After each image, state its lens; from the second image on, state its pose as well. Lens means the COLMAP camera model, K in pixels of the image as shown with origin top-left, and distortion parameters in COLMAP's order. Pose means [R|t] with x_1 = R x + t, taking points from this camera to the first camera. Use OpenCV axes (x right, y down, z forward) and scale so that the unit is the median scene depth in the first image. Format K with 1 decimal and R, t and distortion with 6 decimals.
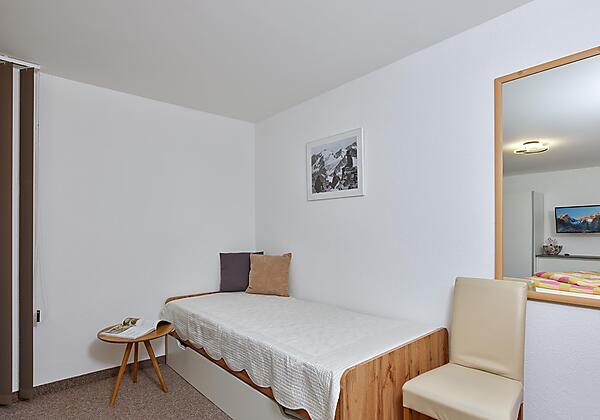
lens RADIAL K [[326.9, 0, 308.3], [0, 326.9, 229.4], [0, 0, 1]] dist [-0.018180, -0.000171]
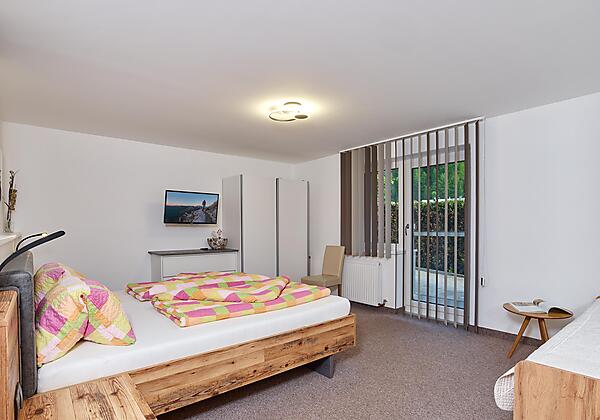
lens RADIAL K [[326.9, 0, 308.3], [0, 326.9, 229.4], [0, 0, 1]] dist [-0.018180, -0.000171]
pose [[-0.038120, 0.006853, -0.999250, 1.068158], [0.004506, 0.999967, 0.006687, 0.010051], [0.999263, -0.004248, -0.038150, 0.330393]]
